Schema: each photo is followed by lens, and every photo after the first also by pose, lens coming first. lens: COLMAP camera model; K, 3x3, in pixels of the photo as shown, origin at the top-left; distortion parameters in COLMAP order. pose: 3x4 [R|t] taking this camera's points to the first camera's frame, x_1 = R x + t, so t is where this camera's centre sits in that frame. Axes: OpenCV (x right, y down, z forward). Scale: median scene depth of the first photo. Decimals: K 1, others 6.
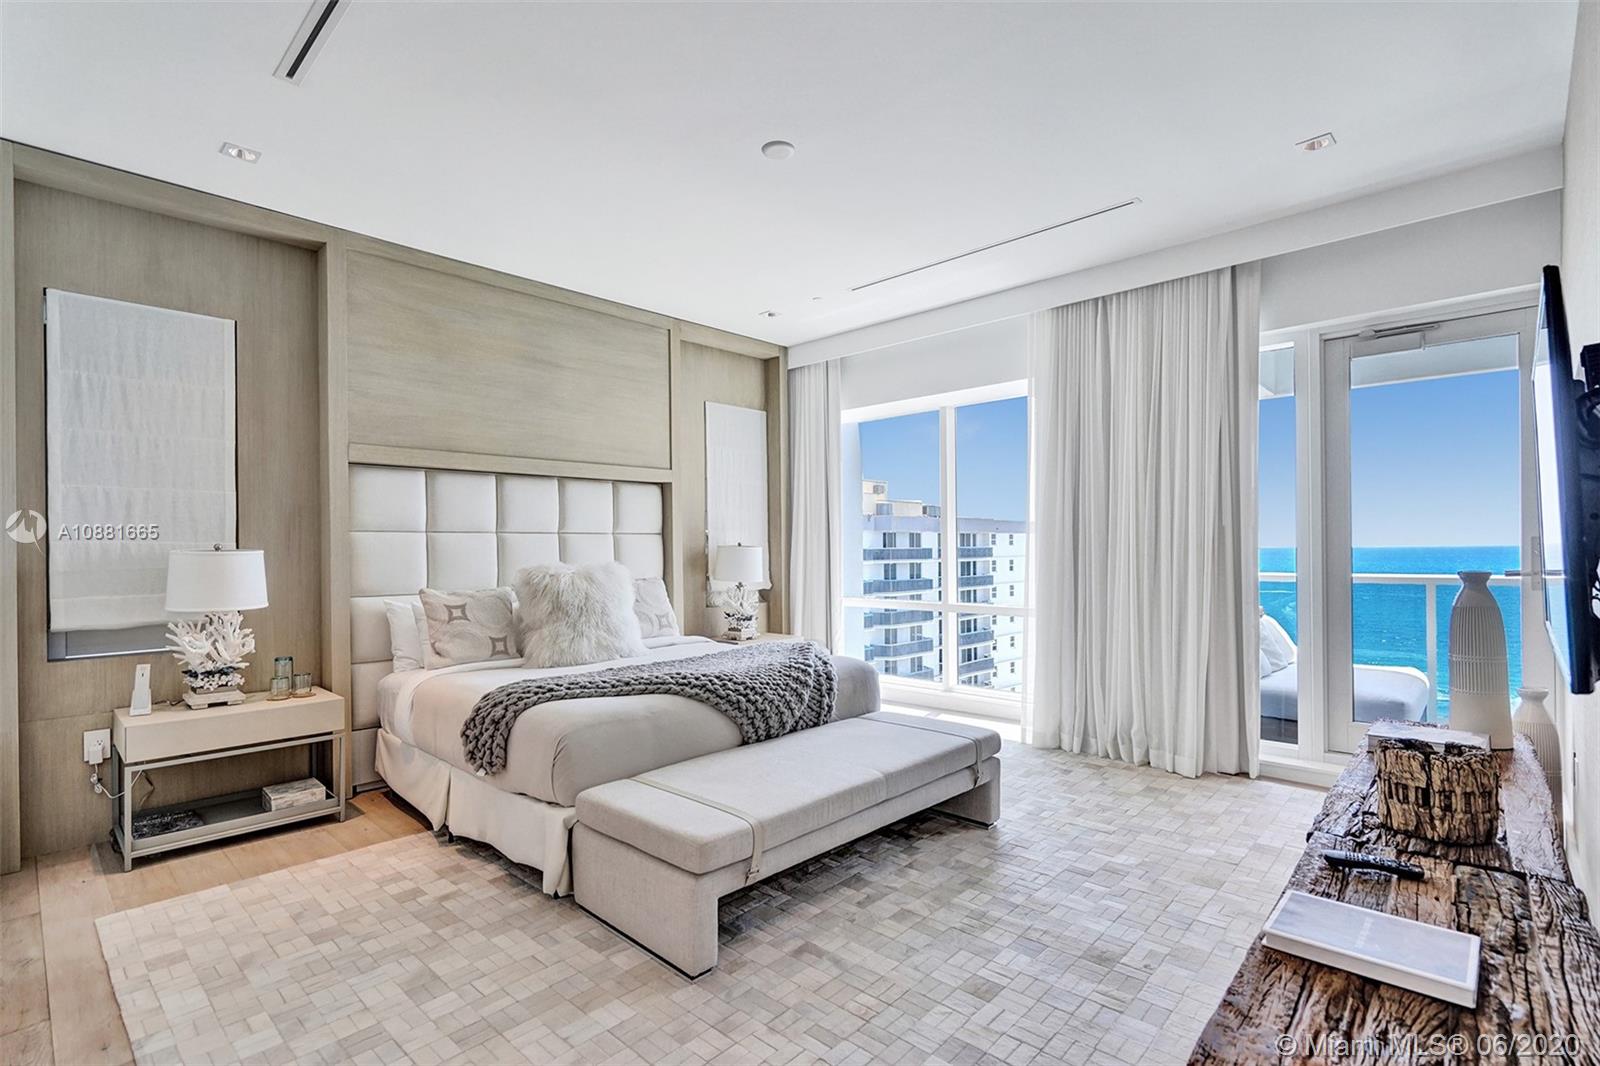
lens RADIAL K [[753.5, 0, 800.5], [0, 753.5, 504.1], [0, 0, 1]] dist [-0.008152, 0.000340]
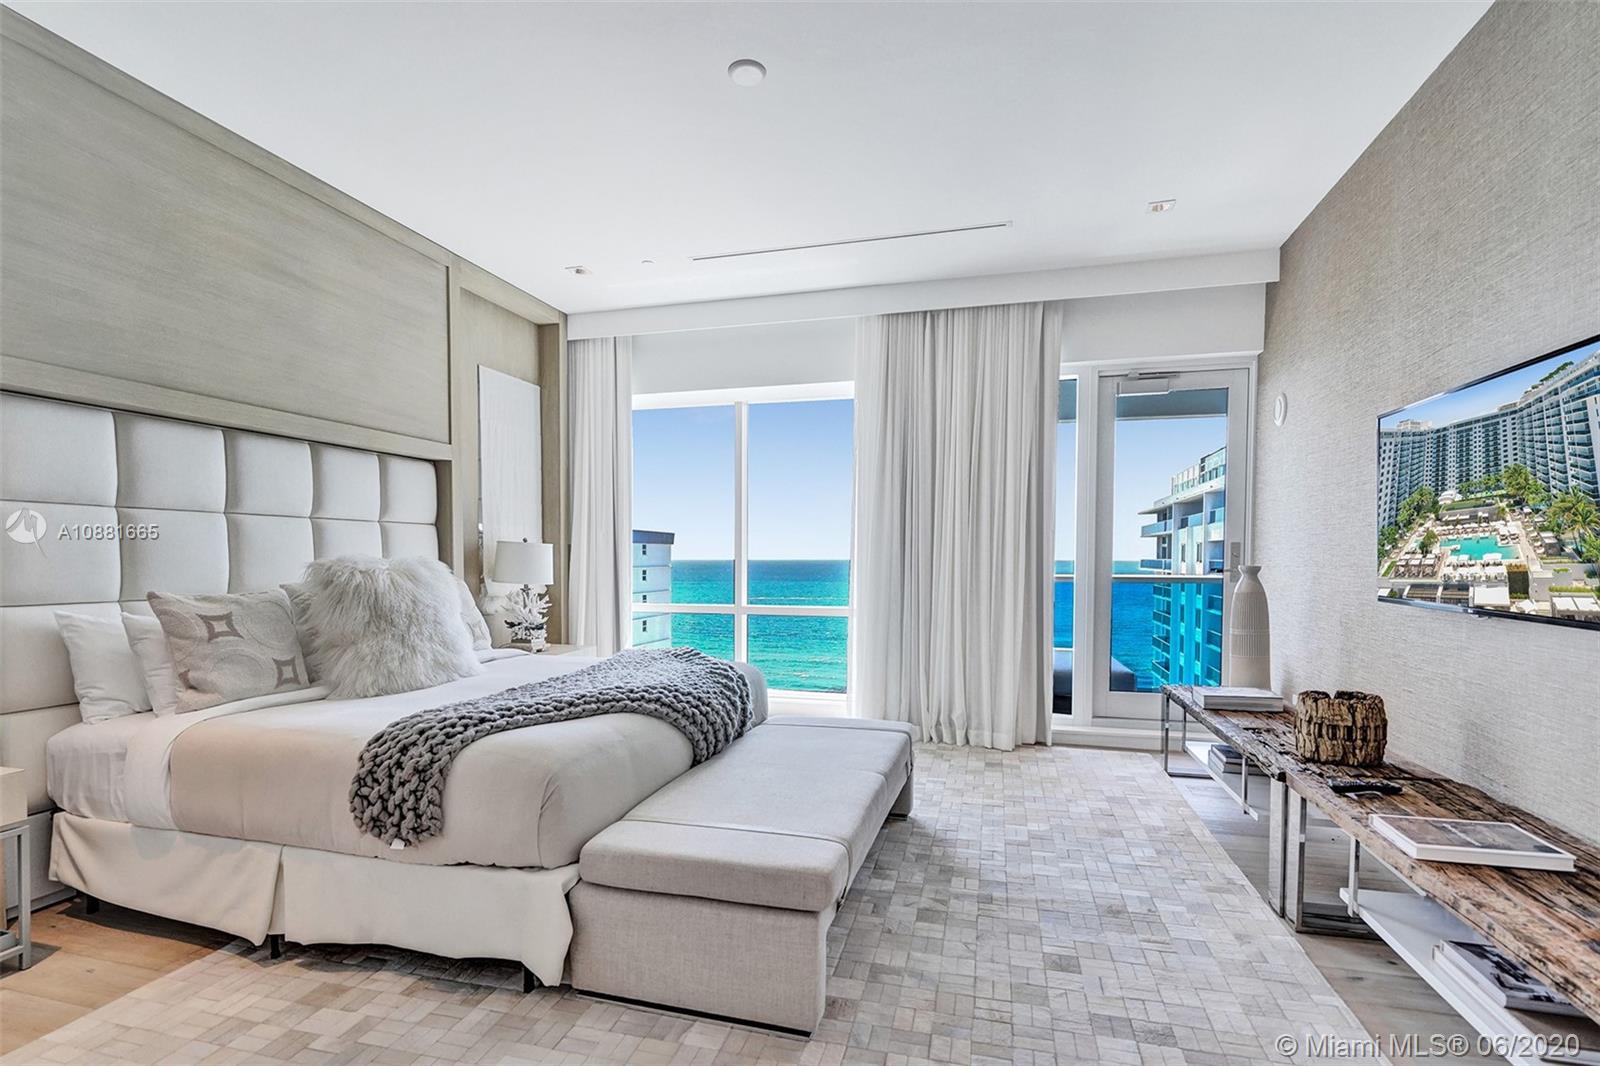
lens RADIAL K [[765.0, 0, 791.8], [0, 765.0, 544.5], [0, 0, 1]] dist [-0.002451, -0.000650]
pose [[0.882703, 0.017271, 0.469614, -0.322701], [-0.035759, 0.998896, 0.030478, 0.031409], [-0.468569, -0.043696, 0.882346, 0.154993]]
